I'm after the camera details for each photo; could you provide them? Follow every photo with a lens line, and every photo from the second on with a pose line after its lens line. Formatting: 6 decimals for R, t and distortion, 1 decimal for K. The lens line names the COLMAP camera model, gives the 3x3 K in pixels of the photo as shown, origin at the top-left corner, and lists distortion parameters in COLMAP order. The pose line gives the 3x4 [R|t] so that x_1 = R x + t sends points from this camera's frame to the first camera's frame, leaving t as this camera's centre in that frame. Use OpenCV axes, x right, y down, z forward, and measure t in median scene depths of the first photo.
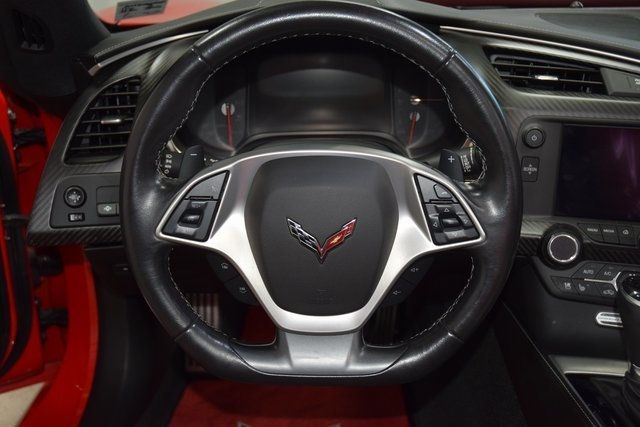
lens RADIAL K [[815.2, 0, 320.0], [0, 815.2, 213.5], [0, 0, 1]] dist [-0.032435, -0.062751]
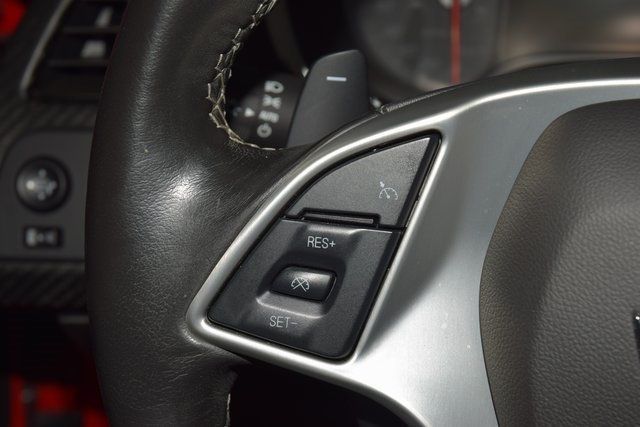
lens RADIAL K [[1304.4, 0, 320.0], [0, 1304.4, 213.5], [0, 0, 1]] dist [0.004504, -0.008812]
pose [[0.975487, 0.077384, -0.206002, -0.052812], [-0.080768, 0.996700, -0.008059, -0.015270], [0.204699, 0.024500, 0.978518, 0.511492]]
